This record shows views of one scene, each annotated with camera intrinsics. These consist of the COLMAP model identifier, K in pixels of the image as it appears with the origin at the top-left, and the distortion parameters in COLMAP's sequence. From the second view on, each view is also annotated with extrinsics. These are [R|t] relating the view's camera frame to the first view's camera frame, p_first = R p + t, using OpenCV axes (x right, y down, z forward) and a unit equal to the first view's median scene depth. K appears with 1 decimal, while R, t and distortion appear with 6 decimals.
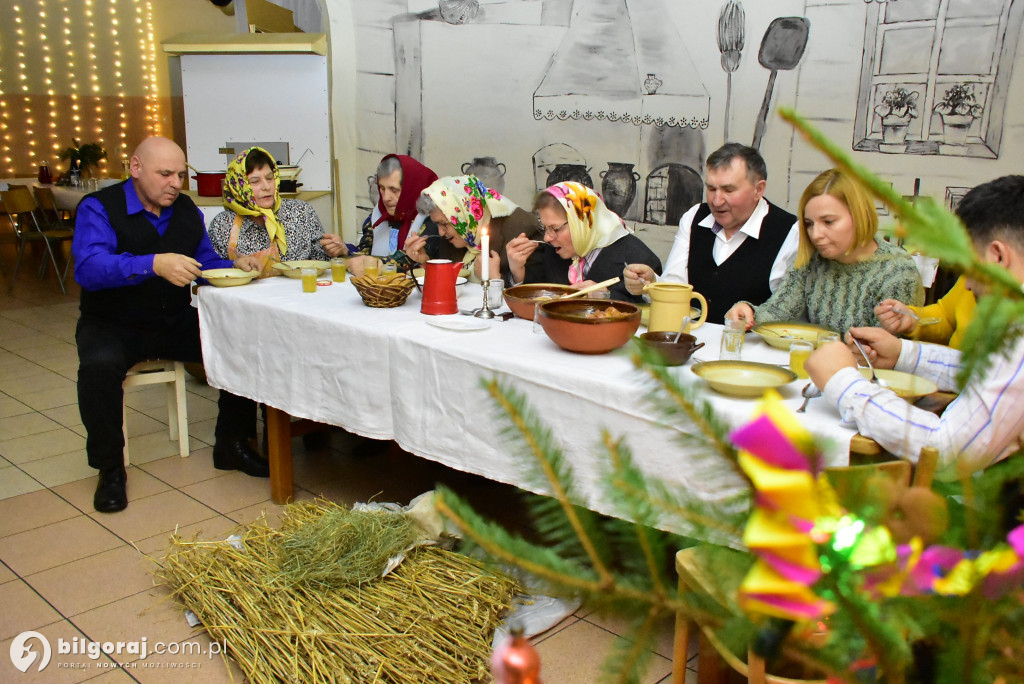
lens RADIAL K [[965.2, 0, 520.9], [0, 965.2, 359.2], [0, 0, 1]] dist [-0.039889, 0.000000]
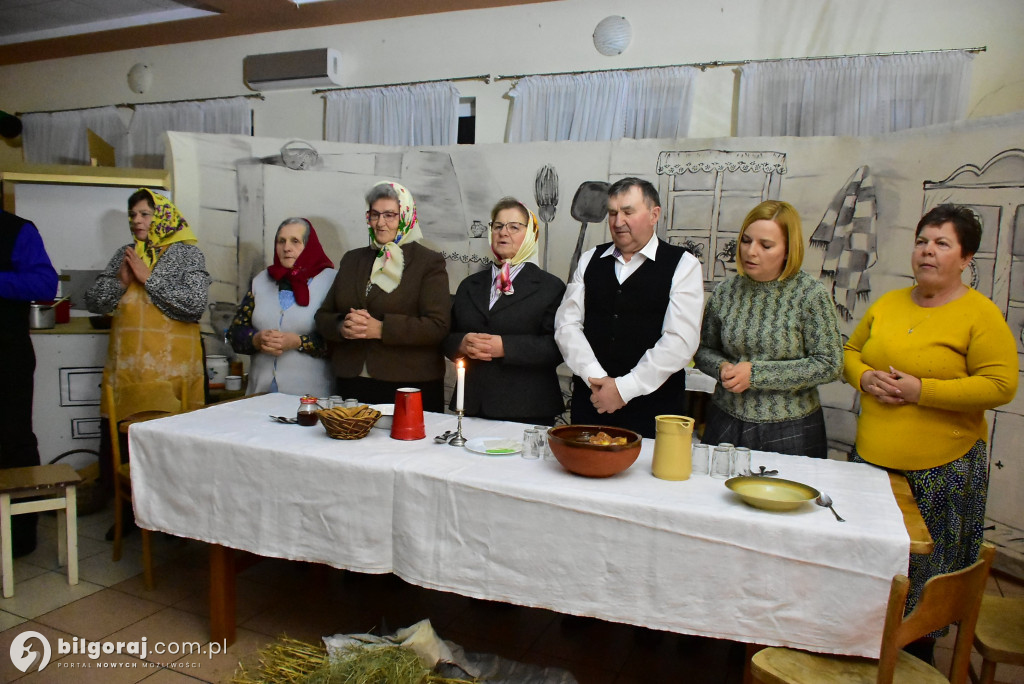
lens RADIAL K [[791.5, 0, 523.7], [0, 791.5, 350.9], [0, 0, 1]] dist [-0.041946, -0.025665]
pose [[0.934747, -0.014628, 0.355013, -0.253780], [0.056705, 0.992488, -0.108408, -0.043094], [-0.350761, 0.121465, 0.928554, 0.140908]]
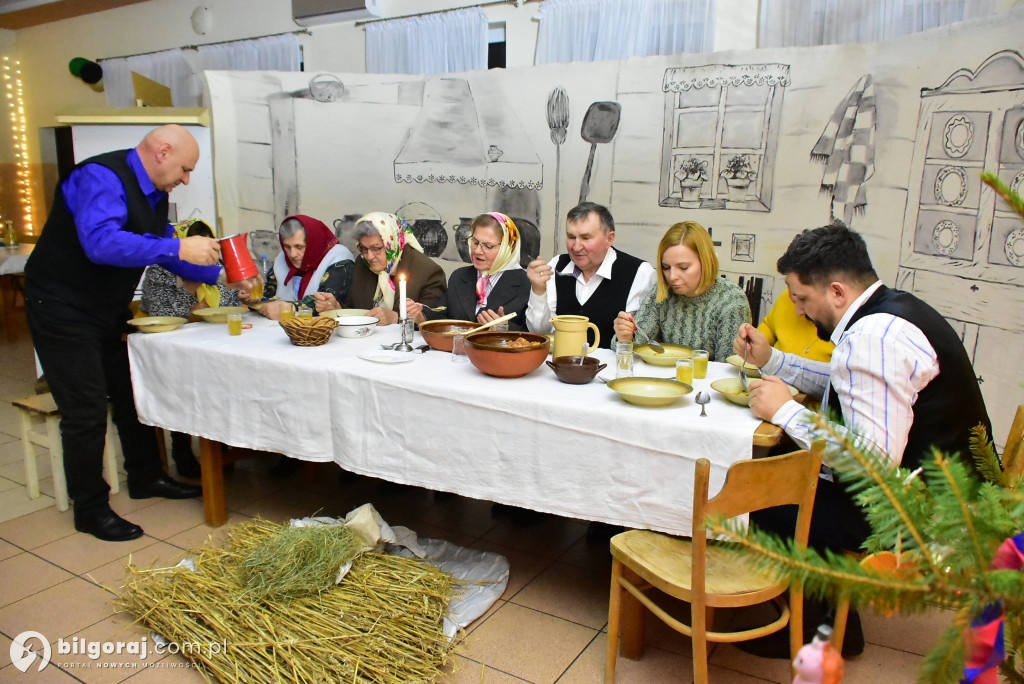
lens RADIAL K [[791.5, 0, 523.9], [0, 791.5, 351.2], [0, 0, 1]] dist [-0.041946, -0.025665]
pose [[0.973622, -0.045169, 0.223653, -0.100426], [0.052599, 0.998241, -0.027370, -0.008067], [-0.222023, 0.038412, 0.974284, 0.032216]]
